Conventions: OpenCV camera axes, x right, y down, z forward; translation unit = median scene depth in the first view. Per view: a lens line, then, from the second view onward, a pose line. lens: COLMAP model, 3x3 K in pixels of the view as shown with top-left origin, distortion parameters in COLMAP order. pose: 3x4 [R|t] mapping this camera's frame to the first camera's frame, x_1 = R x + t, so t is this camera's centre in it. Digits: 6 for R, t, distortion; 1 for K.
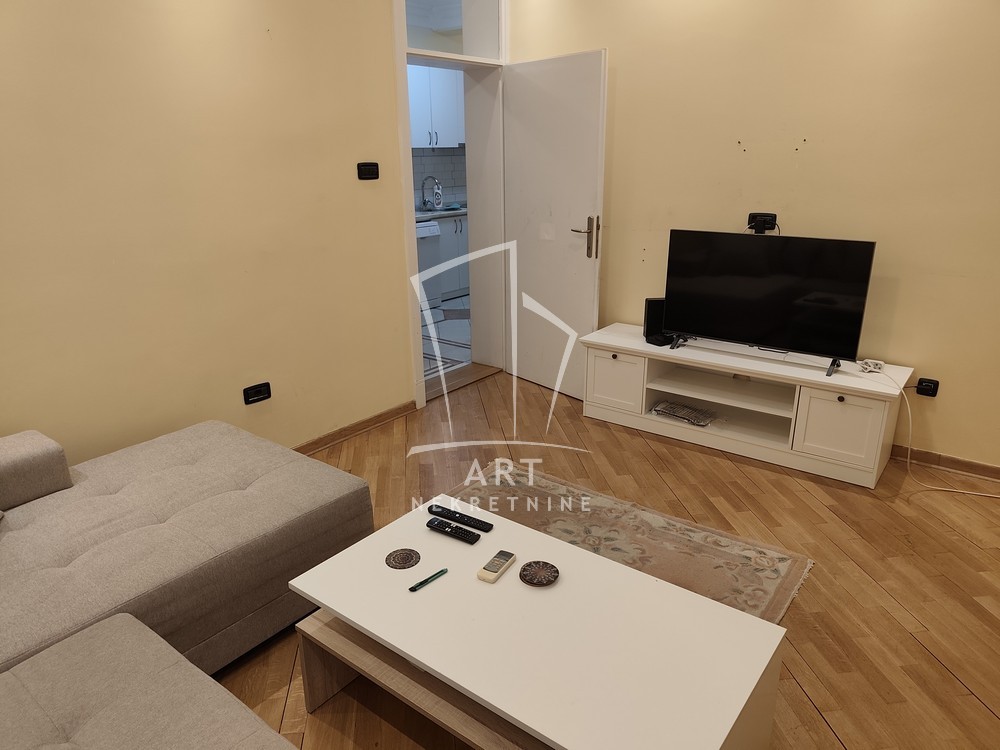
lens RADIAL K [[681.2, 0, 498.4], [0, 681.2, 375.4], [0, 0, 1]] dist [0.032298, -0.036904]
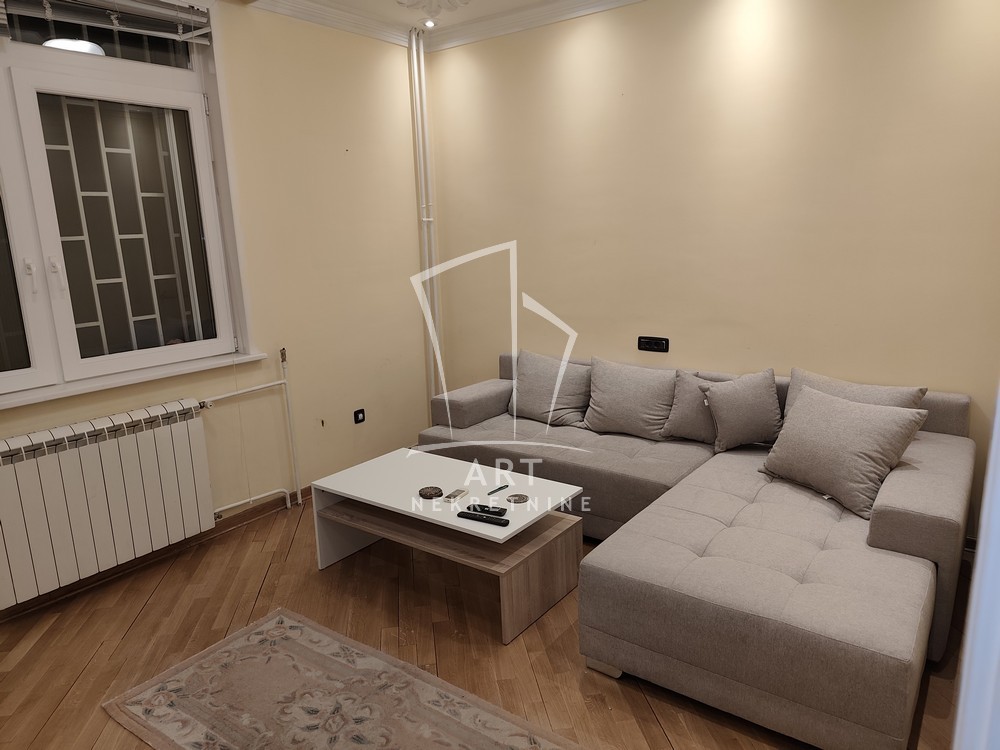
lens RADIAL K [[681.2, 0, 499.7], [0, 681.2, 376.6], [0, 0, 1]] dist [0.032298, -0.036904]
pose [[-0.998737, 0.048677, -0.012434, -0.086519], [0.035558, 0.859707, 0.509548, -0.682263], [0.035493, 0.508462, -0.860352, 2.005923]]
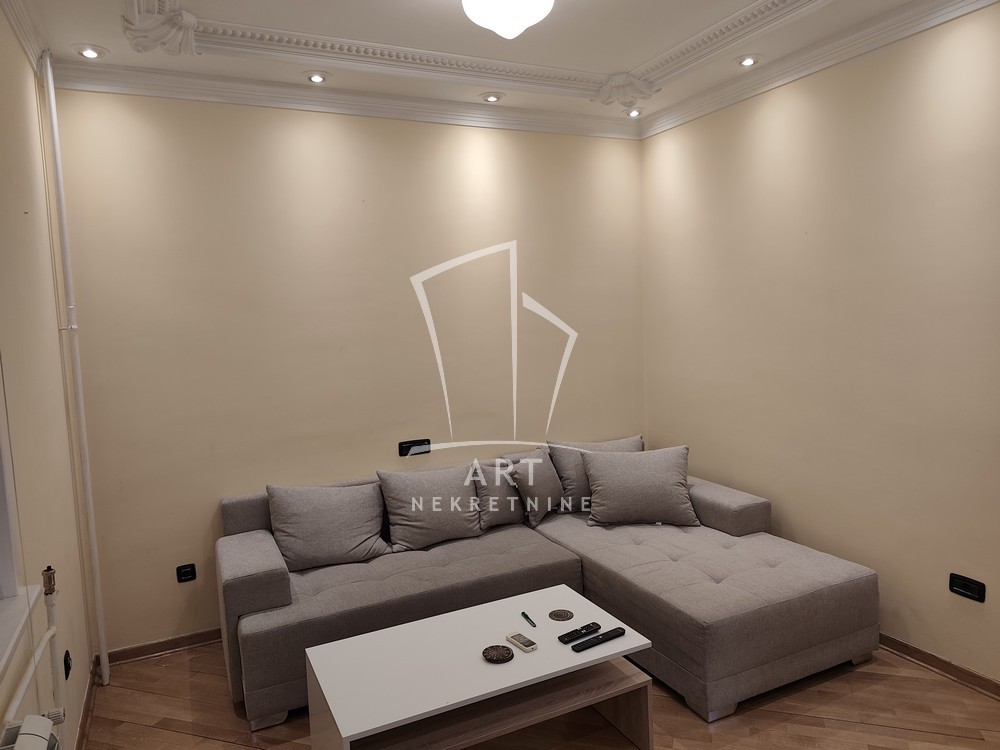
lens RADIAL K [[681.2, 0, 503.0], [0, 681.2, 370.7], [0, 0, 1]] dist [0.032298, -0.036904]
pose [[-0.434156, 0.109296, -0.894183, 1.032055], [-0.242170, 0.941912, 0.232712, -0.466177], [0.867676, 0.317577, -0.382469, 1.183387]]
